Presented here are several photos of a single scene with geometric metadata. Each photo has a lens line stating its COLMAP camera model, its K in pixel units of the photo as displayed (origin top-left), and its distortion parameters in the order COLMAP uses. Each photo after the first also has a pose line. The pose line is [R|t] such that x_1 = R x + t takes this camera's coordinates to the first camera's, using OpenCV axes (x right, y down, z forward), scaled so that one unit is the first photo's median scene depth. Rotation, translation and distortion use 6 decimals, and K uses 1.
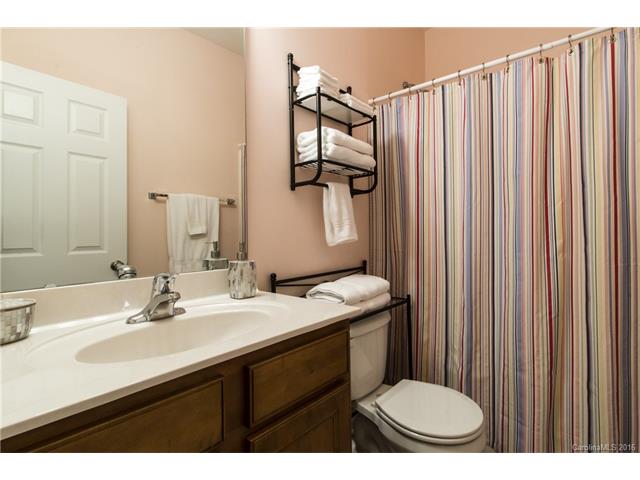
lens RADIAL K [[301.1, 0, 320.5], [0, 301.1, 236.9], [0, 0, 1]] dist [-0.004338, -0.000618]
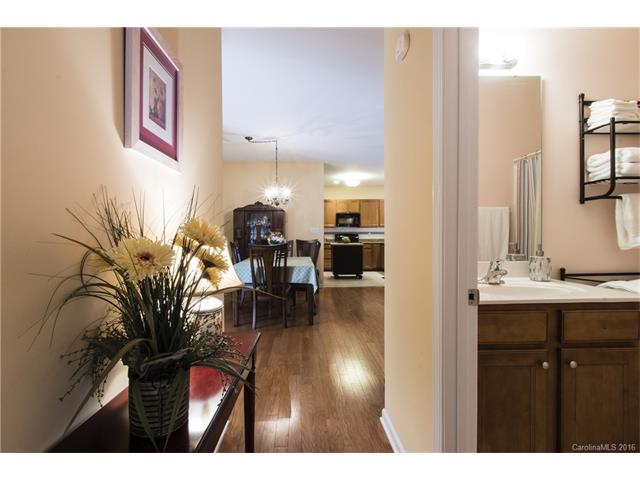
lens RADIAL K [[301.1, 0, 317.3], [0, 301.1, 235.6], [0, 0, 1]] dist [-0.004338, -0.000618]
pose [[0.723456, 0.019720, -0.690088, -0.025684], [-0.017329, 0.999796, 0.010403, -0.016716], [0.690153, 0.004433, 0.723650, -0.665034]]
